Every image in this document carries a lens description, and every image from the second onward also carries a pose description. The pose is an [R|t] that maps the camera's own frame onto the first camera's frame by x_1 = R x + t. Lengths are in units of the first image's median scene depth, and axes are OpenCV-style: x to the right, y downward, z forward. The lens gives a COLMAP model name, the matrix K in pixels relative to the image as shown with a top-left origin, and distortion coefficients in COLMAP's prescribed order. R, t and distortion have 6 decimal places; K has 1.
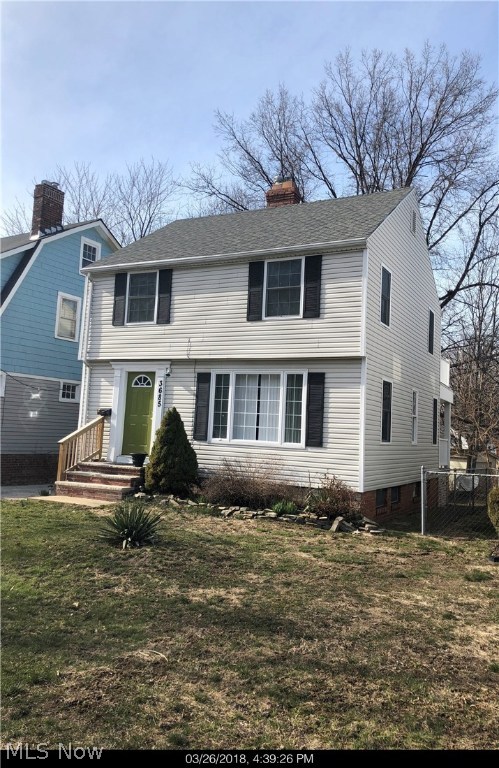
lens RADIAL K [[613.2, 0, 248.4], [0, 613.2, 366.6], [0, 0, 1]] dist [0.006440, -0.006944]
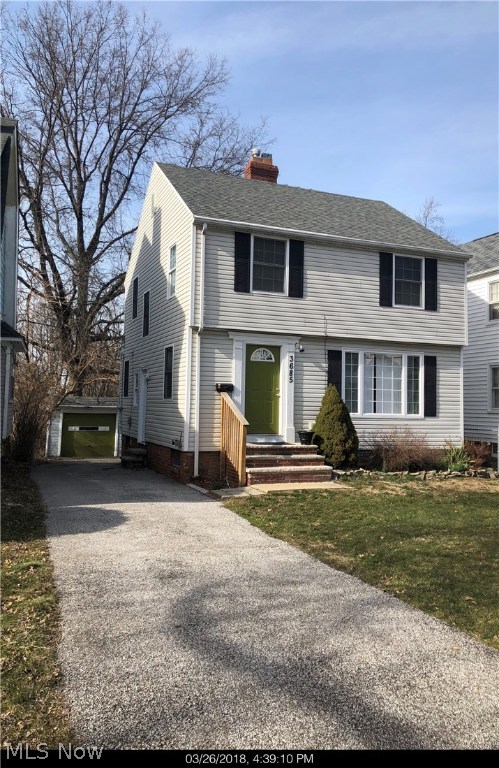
lens RADIAL K [[613.2, 0, 248.4], [0, 613.2, 366.6], [0, 0, 1]] dist [0.006440, -0.006944]
pose [[0.658179, 0.014770, 0.752717, -0.968157], [-0.066260, 0.997064, 0.038373, 0.007688], [-0.749940, -0.075131, 0.657225, 0.435455]]
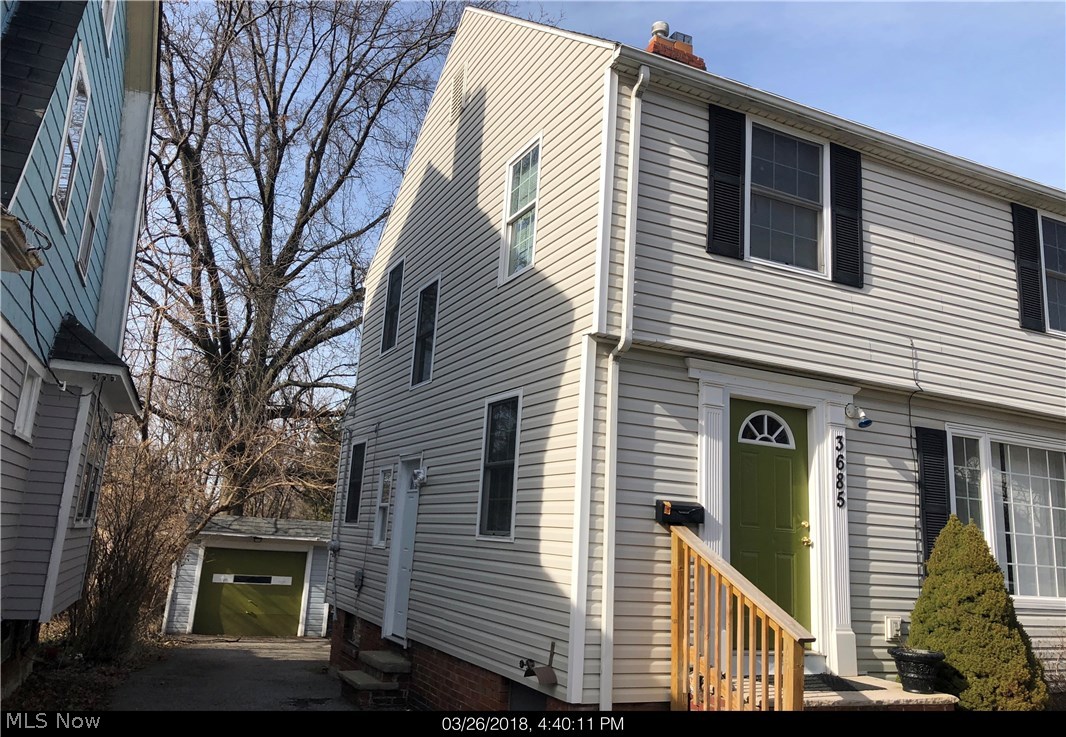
lens RADIAL K [[874.9, 0, 535.2], [0, 874.9, 353.3], [0, 0, 1]] dist [0.013387, -0.001925]
pose [[0.611338, 0.159574, 0.775114, -0.705933], [-0.114389, 0.986991, -0.112974, 0.057230], [-0.783058, -0.019599, 0.621639, 0.861021]]
